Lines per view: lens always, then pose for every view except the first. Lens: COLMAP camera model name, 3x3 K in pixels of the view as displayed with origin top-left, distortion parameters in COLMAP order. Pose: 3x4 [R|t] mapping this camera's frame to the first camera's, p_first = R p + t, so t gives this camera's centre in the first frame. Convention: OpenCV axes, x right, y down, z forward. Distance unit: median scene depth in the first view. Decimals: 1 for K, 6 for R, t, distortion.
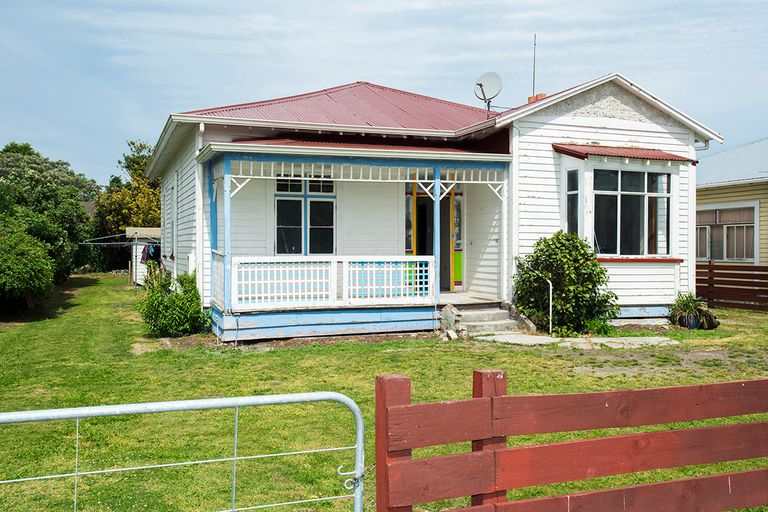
lens RADIAL K [[683.0, 0, 384.0], [0, 683.0, 256.0], [0, 0, 1]] dist [0.044256, -0.003077]
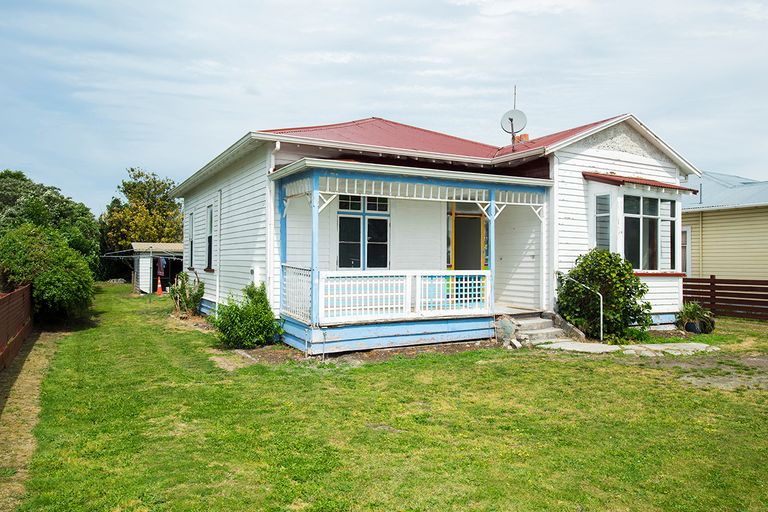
lens RADIAL K [[527.3, 0, 384.0], [0, 527.3, 256.0], [0, 0, 1]] dist [0.004552, 0.003731]
pose [[0.990399, 0.006802, 0.138072, -0.204485], [-0.003795, 0.999750, -0.022031, -0.003632], [-0.138188, 0.021295, 0.990177, 0.182802]]
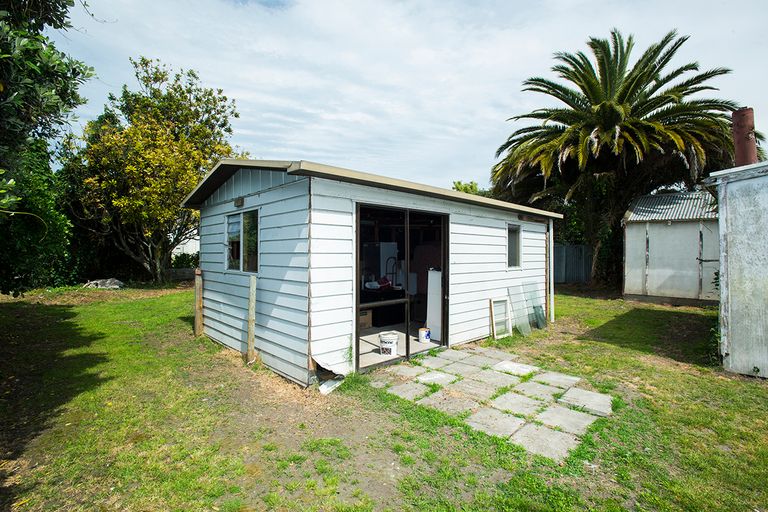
lens RADIAL K [[371.6, 0, 384.2], [0, 371.6, 233.8], [0, 0, 1]] dist [-0.001018, -0.000158]
pose [[0.937162, 0.021828, 0.348211, -0.898364], [0.002202, 0.997651, -0.068466, 0.012558], [-0.348887, 0.064931, 0.934913, 2.057983]]
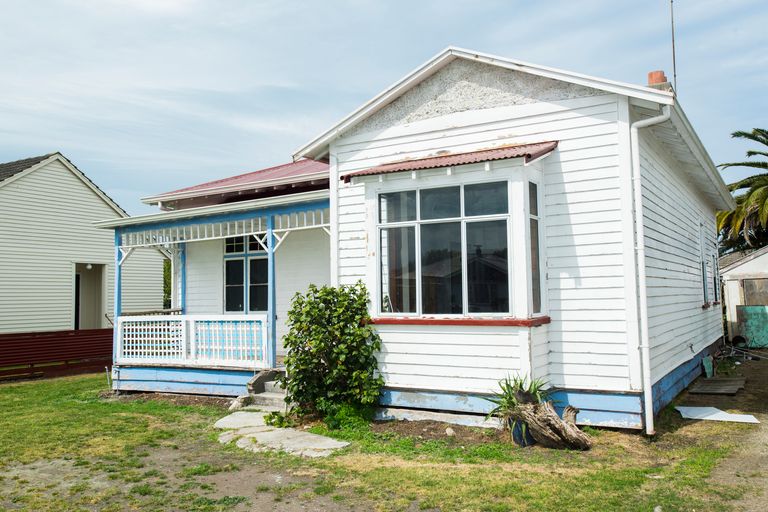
lens RADIAL K [[683.0, 0, 384.0], [0, 683.0, 256.0], [0, 0, 1]] dist [0.044256, -0.003077]
pose [[0.612441, -0.064315, -0.787896, 0.847867], [0.008569, 0.997166, -0.074737, -0.008222], [0.790470, 0.039021, 0.611257, 0.554973]]
